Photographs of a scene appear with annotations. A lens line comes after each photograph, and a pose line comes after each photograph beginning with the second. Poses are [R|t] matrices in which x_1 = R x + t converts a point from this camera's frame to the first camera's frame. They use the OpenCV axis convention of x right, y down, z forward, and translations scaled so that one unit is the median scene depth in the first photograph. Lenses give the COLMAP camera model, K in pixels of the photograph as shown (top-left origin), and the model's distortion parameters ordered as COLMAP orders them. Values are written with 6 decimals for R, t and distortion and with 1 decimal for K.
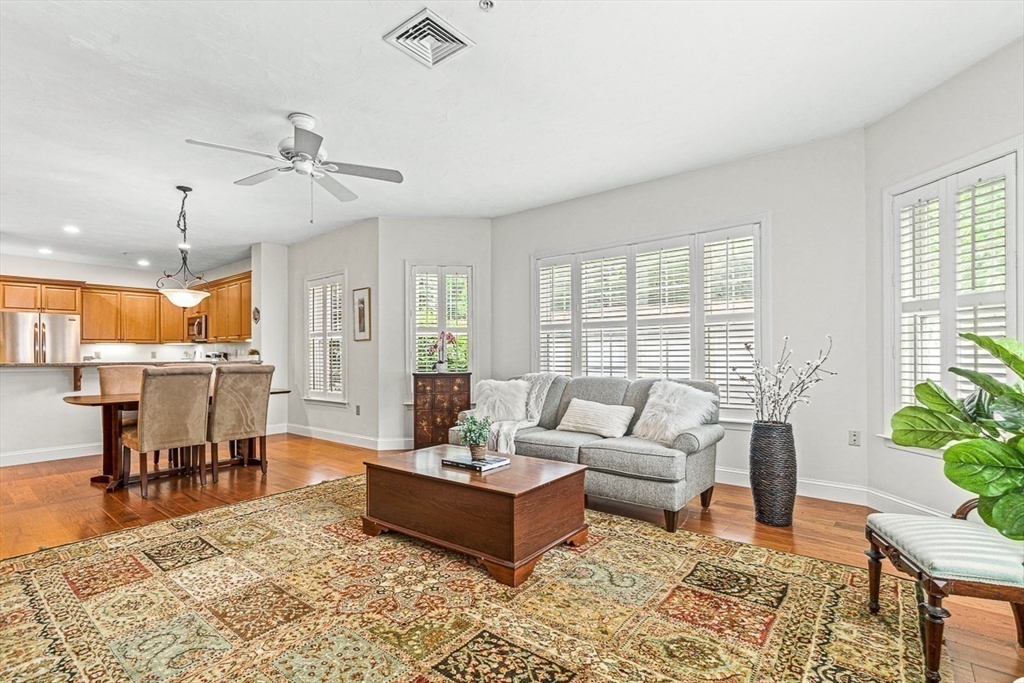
lens RADIAL K [[474.7, 0, 515.0], [0, 474.7, 350.4], [0, 0, 1]] dist [-0.000921, -0.000318]
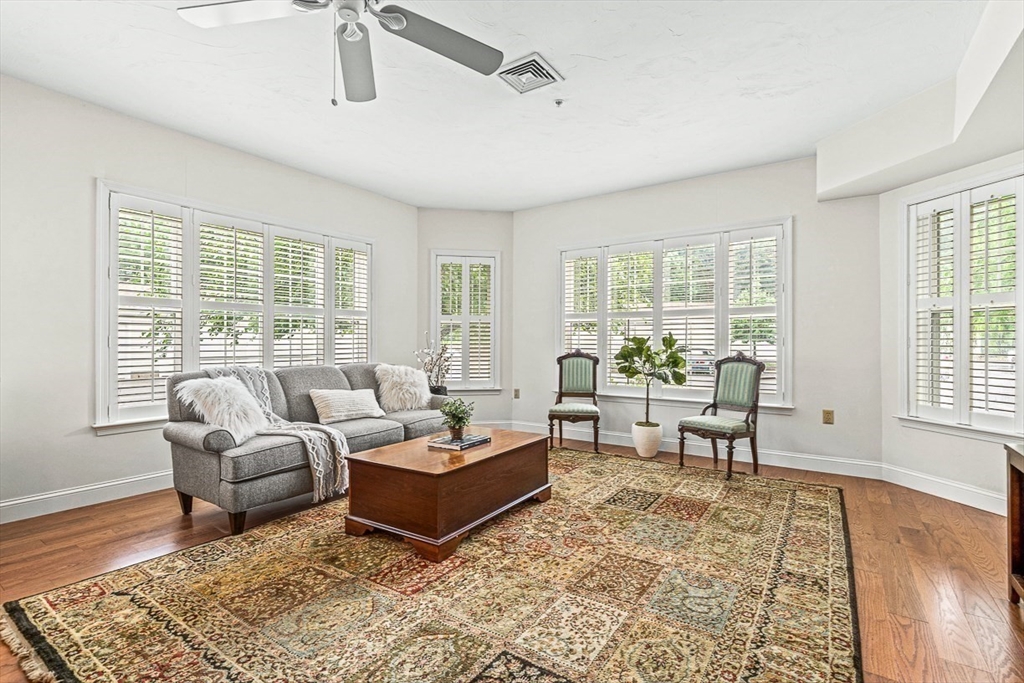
lens RADIAL K [[477.2, 0, 512.0], [0, 477.2, 341.5], [0, 0, 1]] dist [-0.000496, -0.000080]
pose [[-0.070624, 0.008439, 0.997467, -0.659734], [-0.007966, 0.999928, -0.009024, 0.010561], [-0.997471, -0.008584, -0.070552, 0.546091]]
